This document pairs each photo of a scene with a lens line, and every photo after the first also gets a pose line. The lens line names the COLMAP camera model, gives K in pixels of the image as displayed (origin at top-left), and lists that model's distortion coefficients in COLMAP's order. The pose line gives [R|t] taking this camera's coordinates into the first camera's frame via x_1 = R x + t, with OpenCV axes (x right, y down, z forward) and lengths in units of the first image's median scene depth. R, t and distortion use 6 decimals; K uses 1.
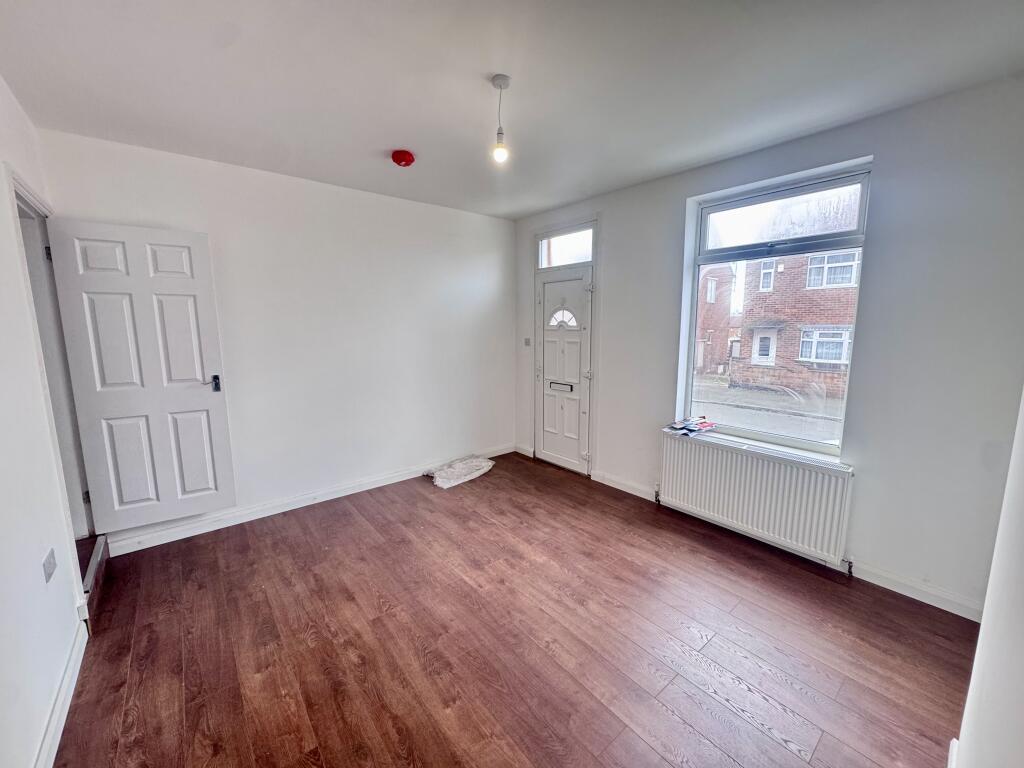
lens RADIAL K [[405.8, 0, 512.0], [0, 405.8, 384.0], [0, 0, 1]] dist [-0.000440, 0.000097]
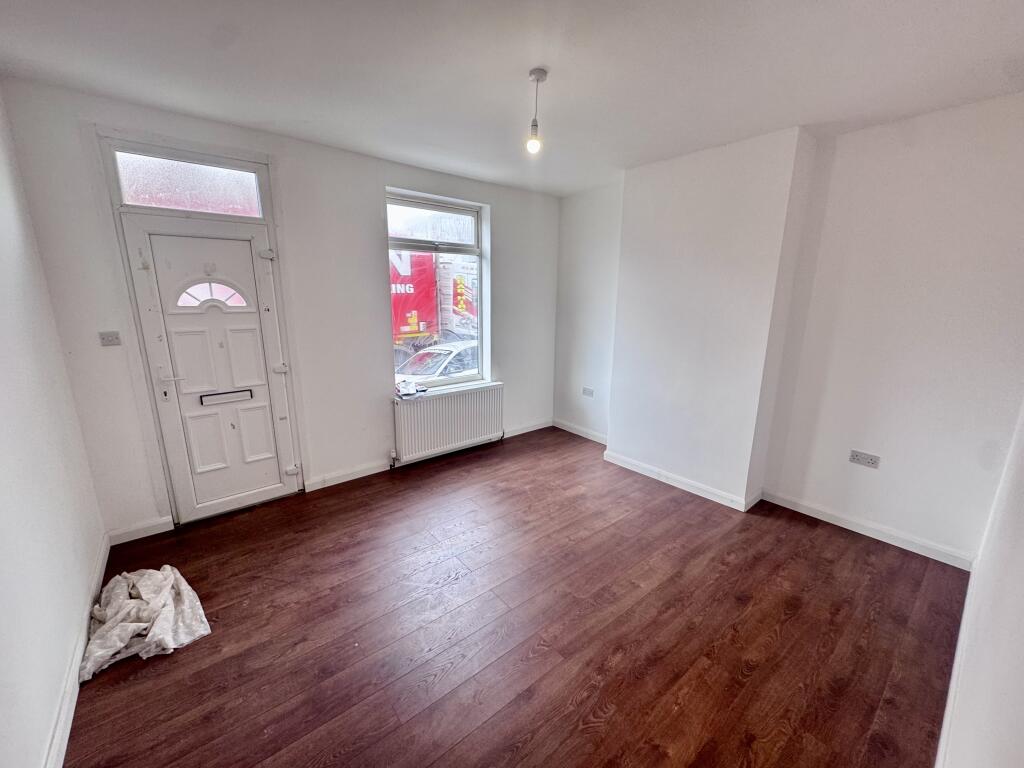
lens RADIAL K [[405.8, 0, 512.0], [0, 405.8, 384.0], [0, 0, 1]] dist [-0.000440, 0.000097]
pose [[0.007013, -0.218937, 0.975714, -0.797021], [0.139084, 0.966467, 0.215863, -0.141232], [-0.990256, 0.134192, 0.037229, 0.745693]]
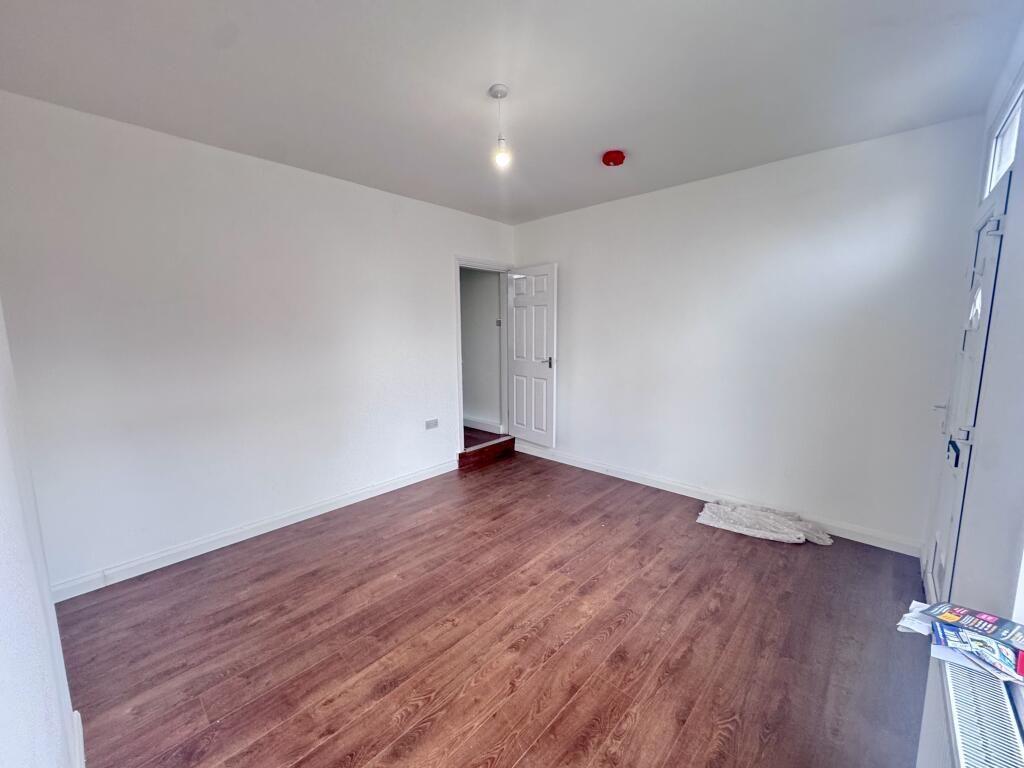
lens RADIAL K [[405.8, 0, 512.0], [0, 405.8, 384.0], [0, 0, 1]] dist [-0.000440, 0.000097]
pose [[0.131238, 0.136336, -0.981931, 0.740431], [-0.139423, 0.983192, 0.117876, -0.081155], [0.981498, 0.121434, 0.148041, 0.638976]]
